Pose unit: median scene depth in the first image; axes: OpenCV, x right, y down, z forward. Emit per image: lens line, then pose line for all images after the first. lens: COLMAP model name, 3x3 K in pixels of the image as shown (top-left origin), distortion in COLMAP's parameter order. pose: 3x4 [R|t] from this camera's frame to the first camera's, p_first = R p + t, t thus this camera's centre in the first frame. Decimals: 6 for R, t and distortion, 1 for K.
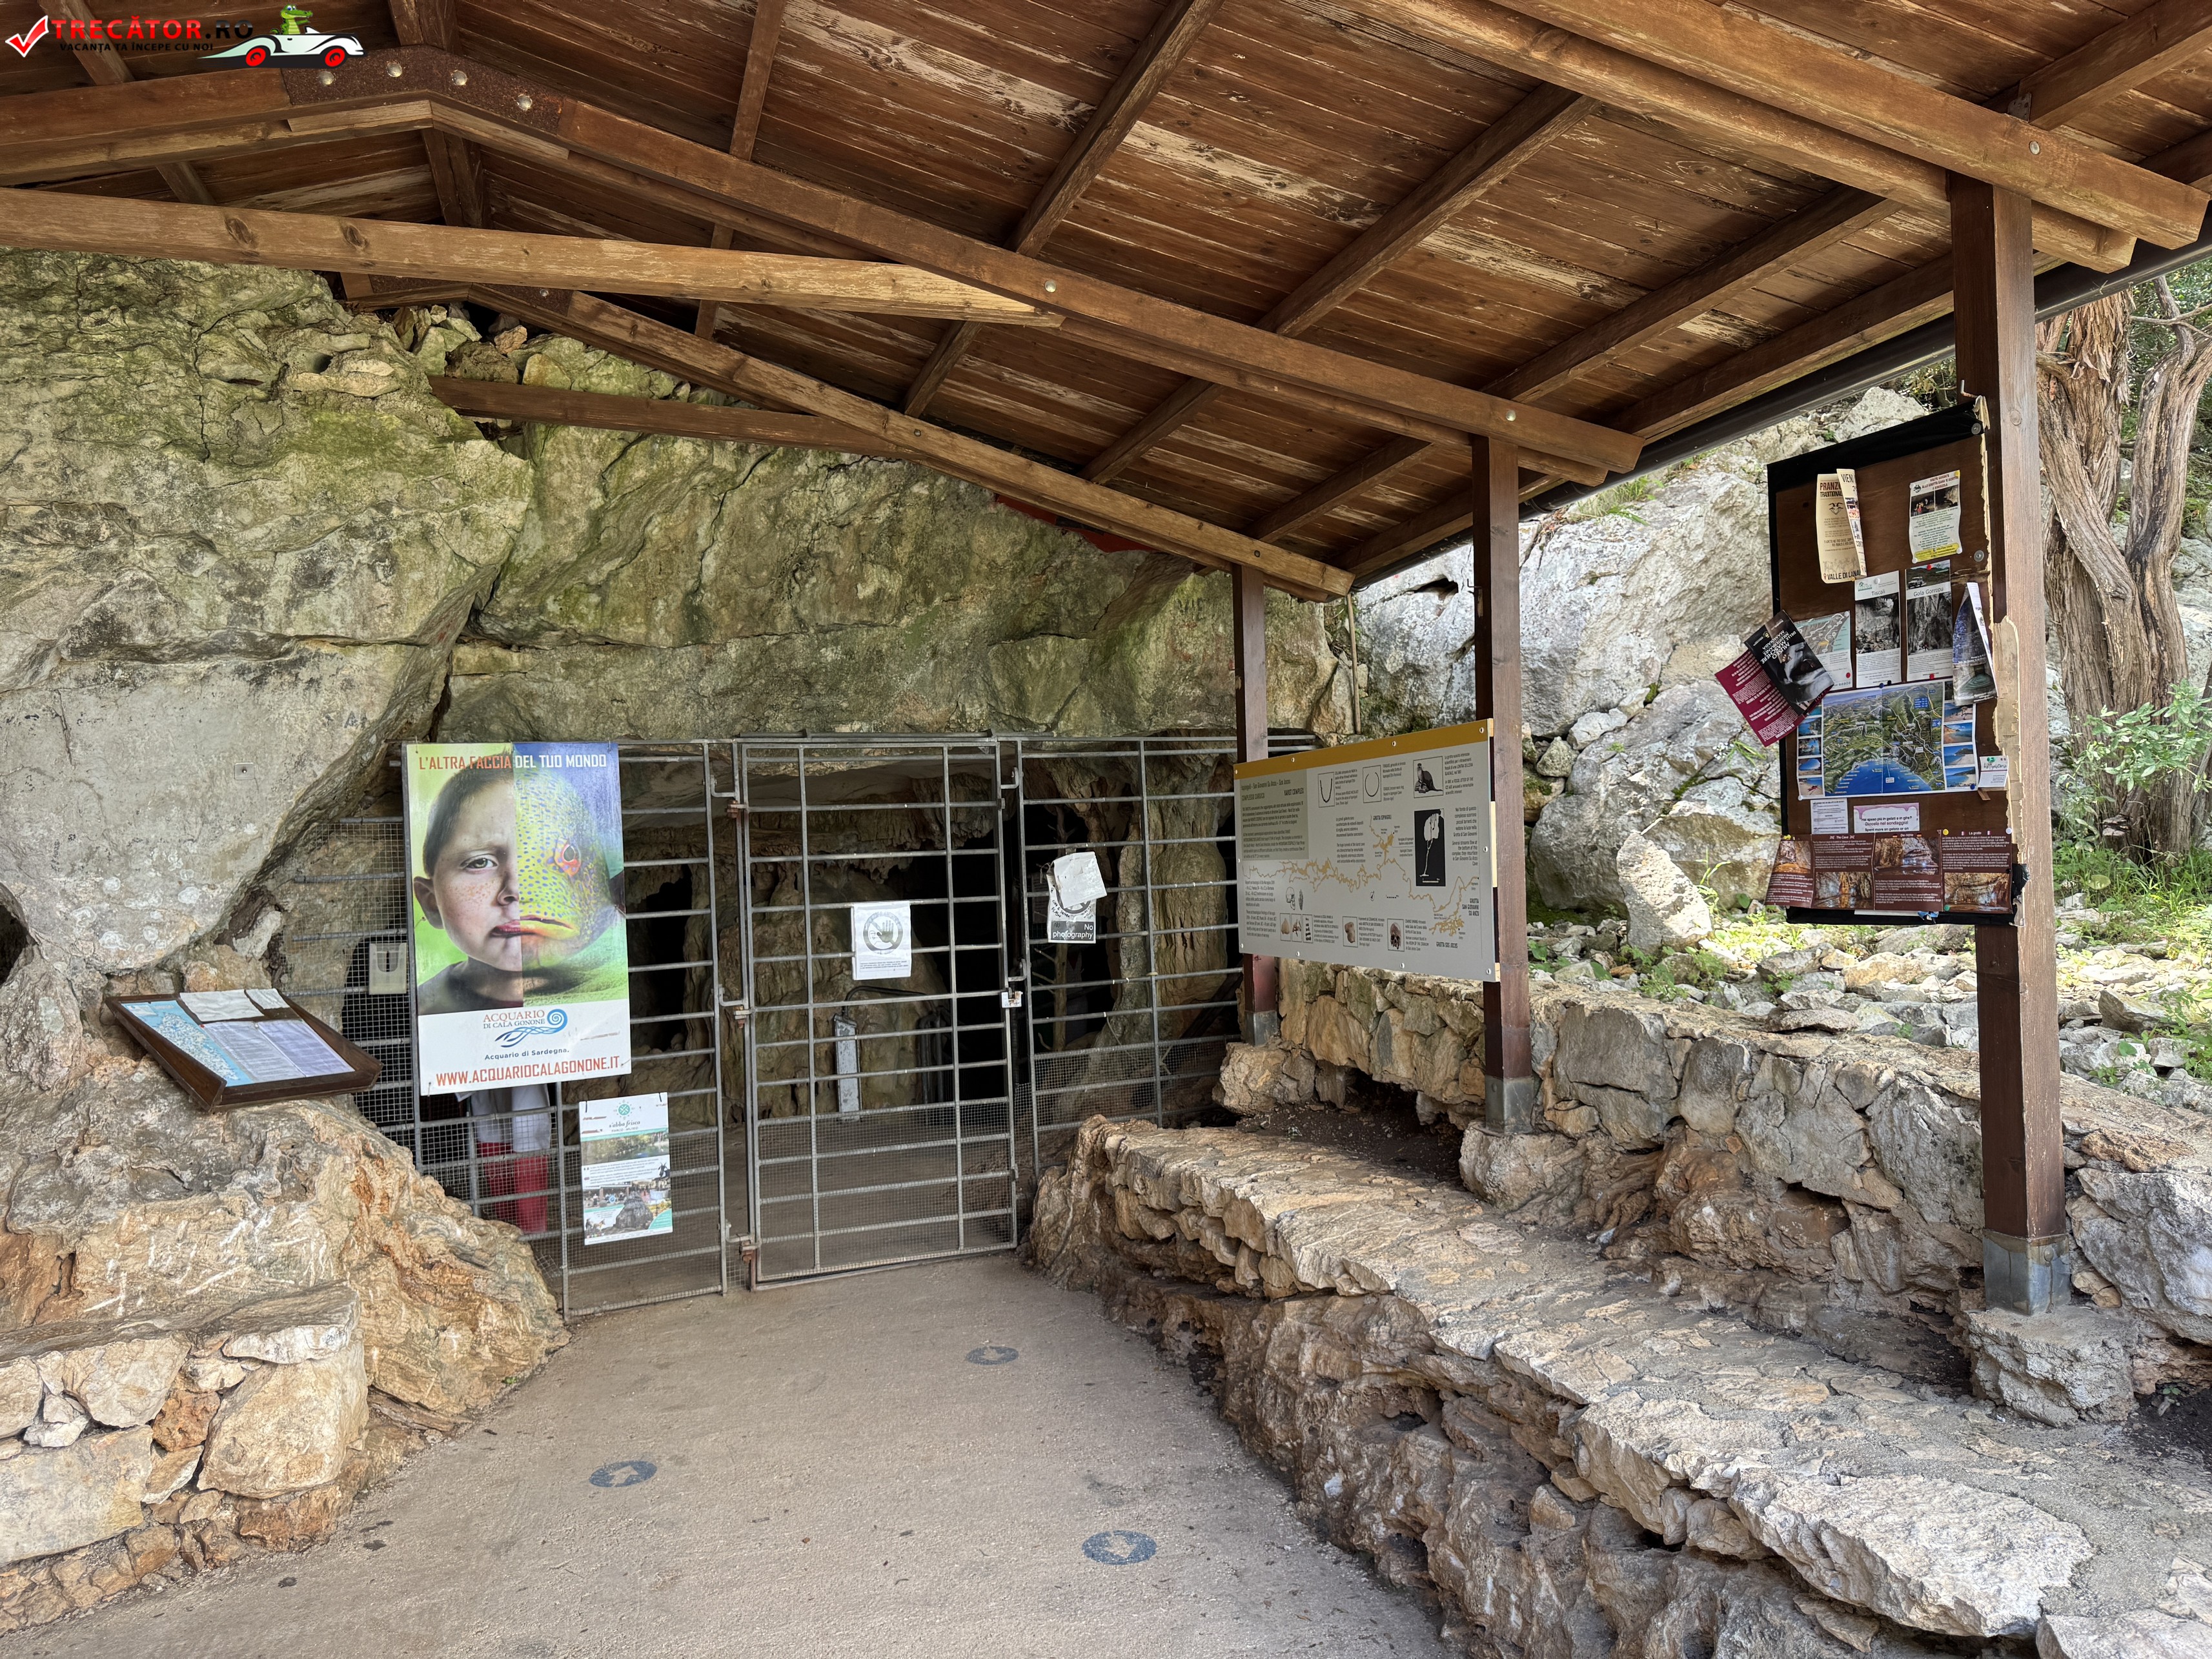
lens RADIAL K [[1527.9, 0, 1107.3], [0, 1527.9, 831.3], [0, 0, 1]] dist [0.151068, -0.268405]
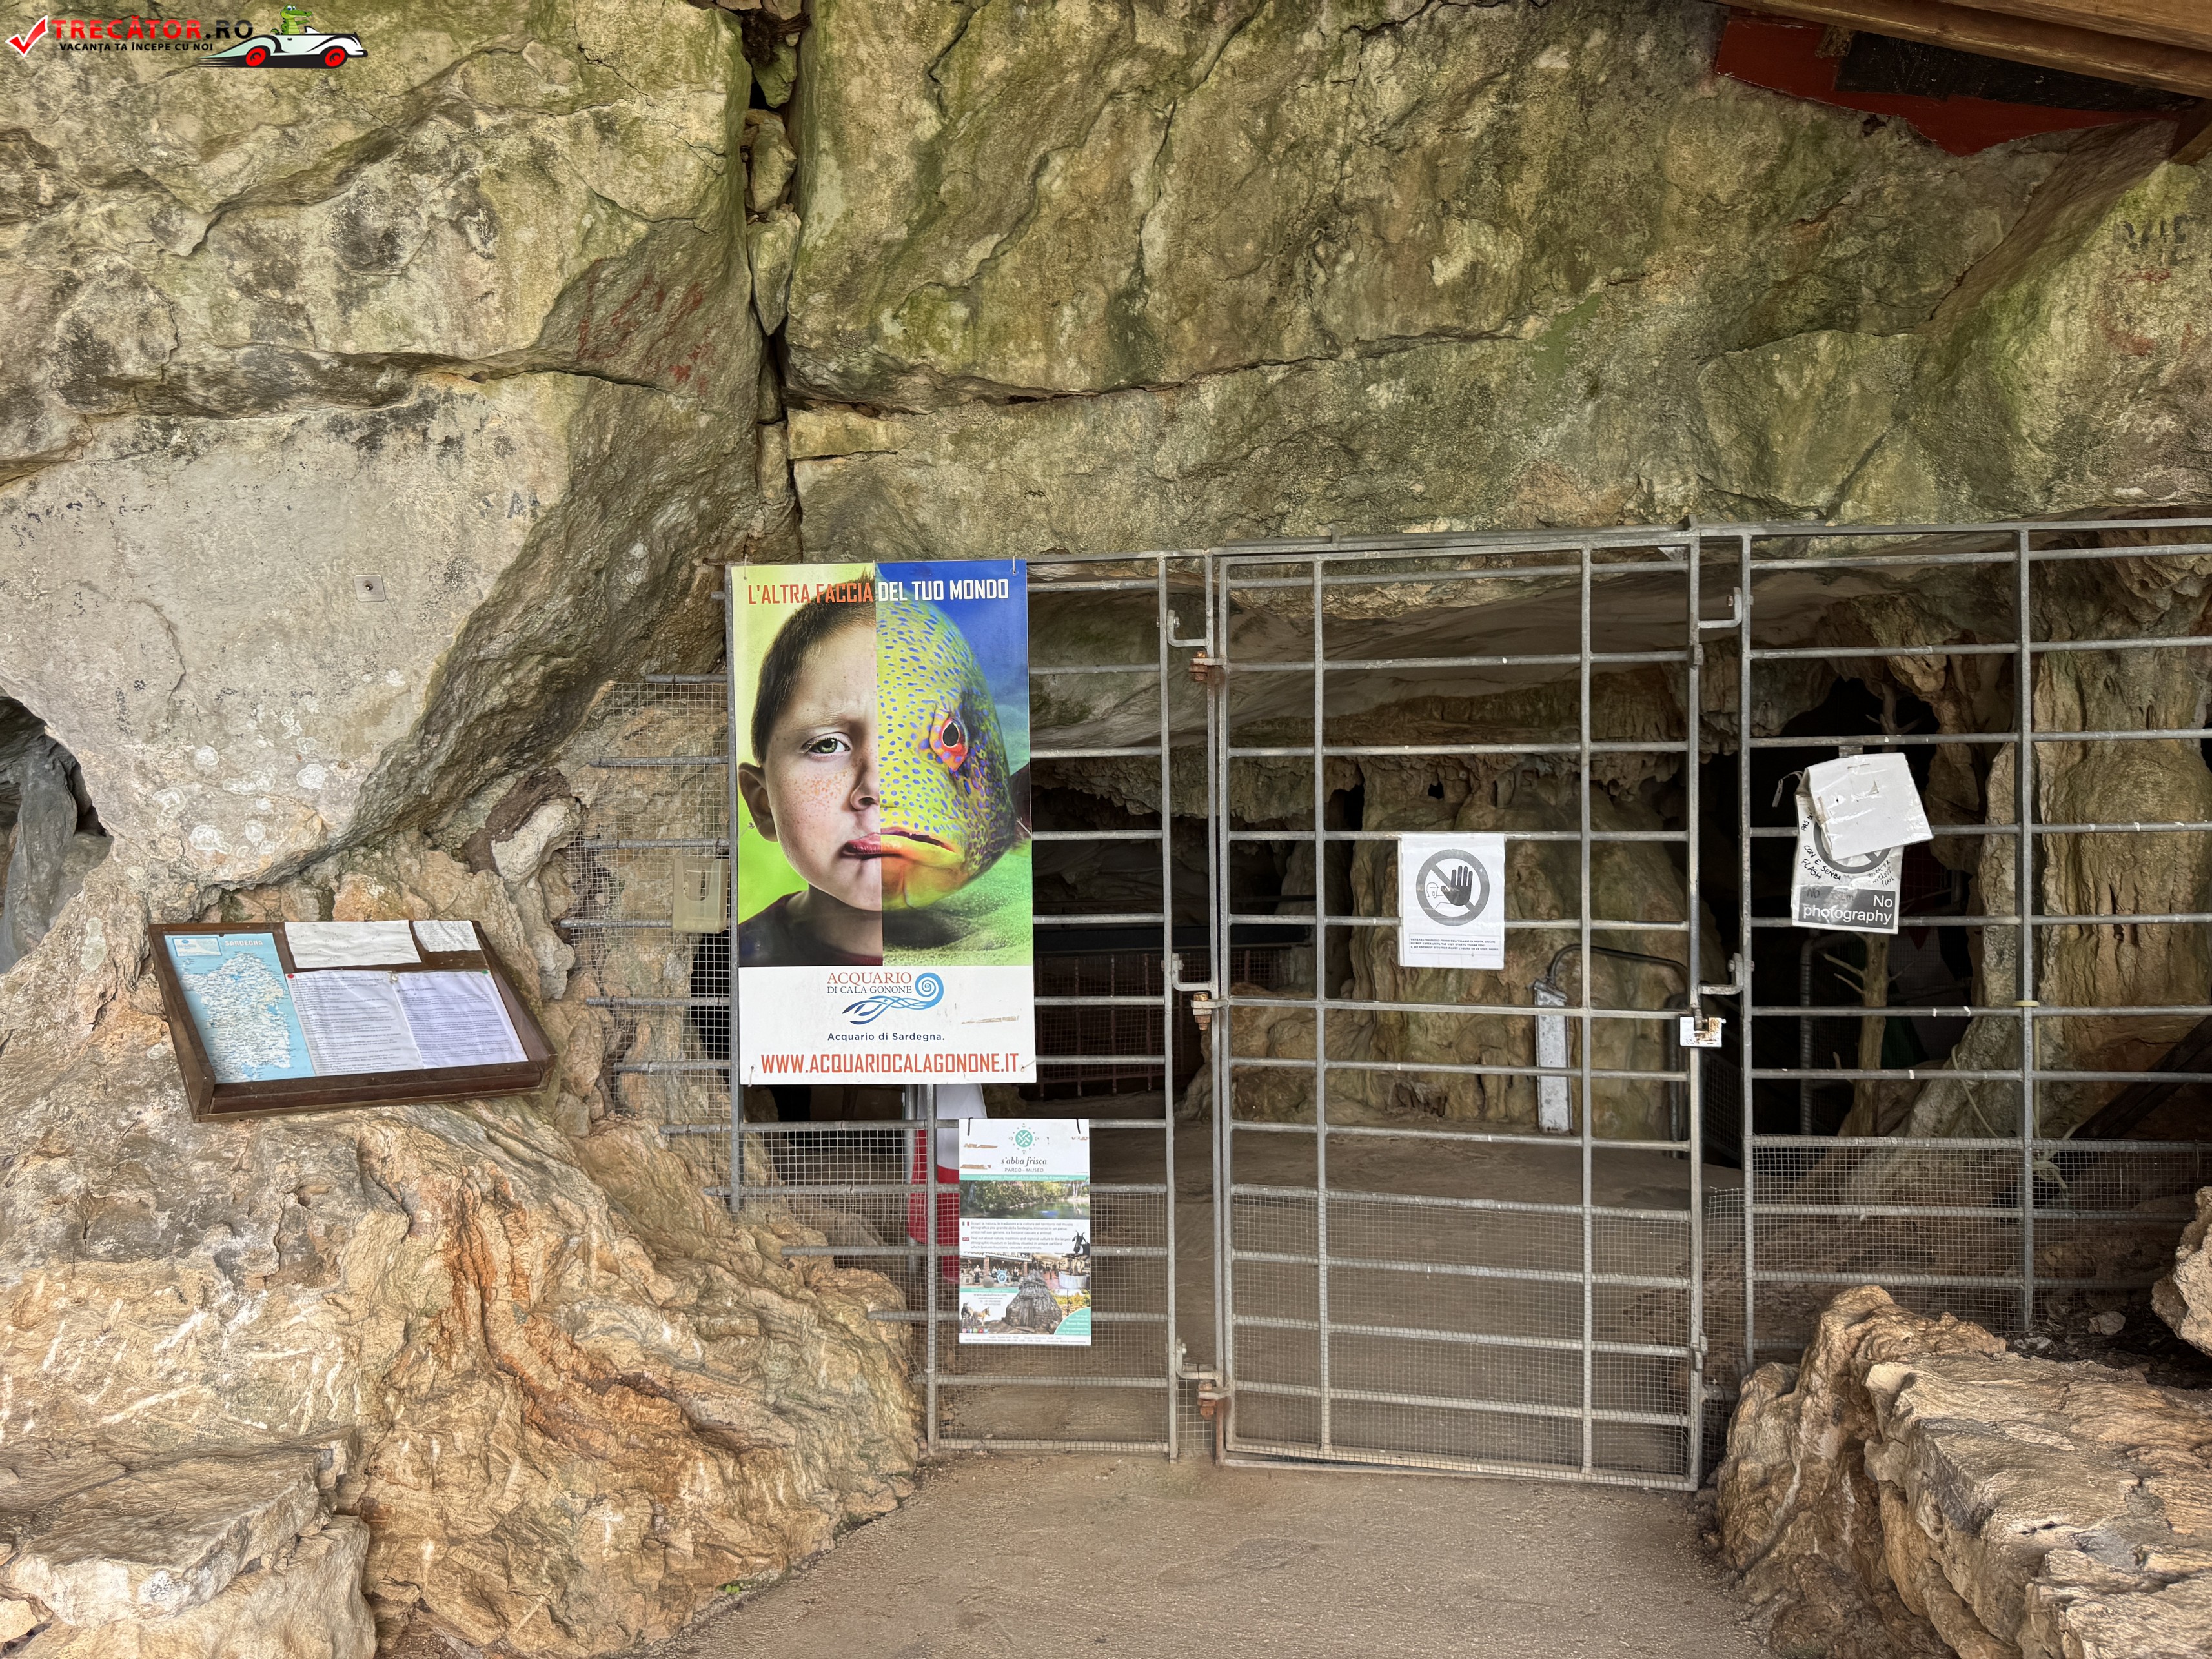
lens RADIAL K [[1584.9, 0, 1074.5], [0, 1584.9, 814.9], [0, 0, 1]] dist [0.056050, -0.083532]
pose [[0.854361, 0.043258, -0.517877, 0.040142], [-0.018295, 0.998415, 0.053215, 0.013191], [0.519358, -0.035990, 0.853798, 0.509643]]
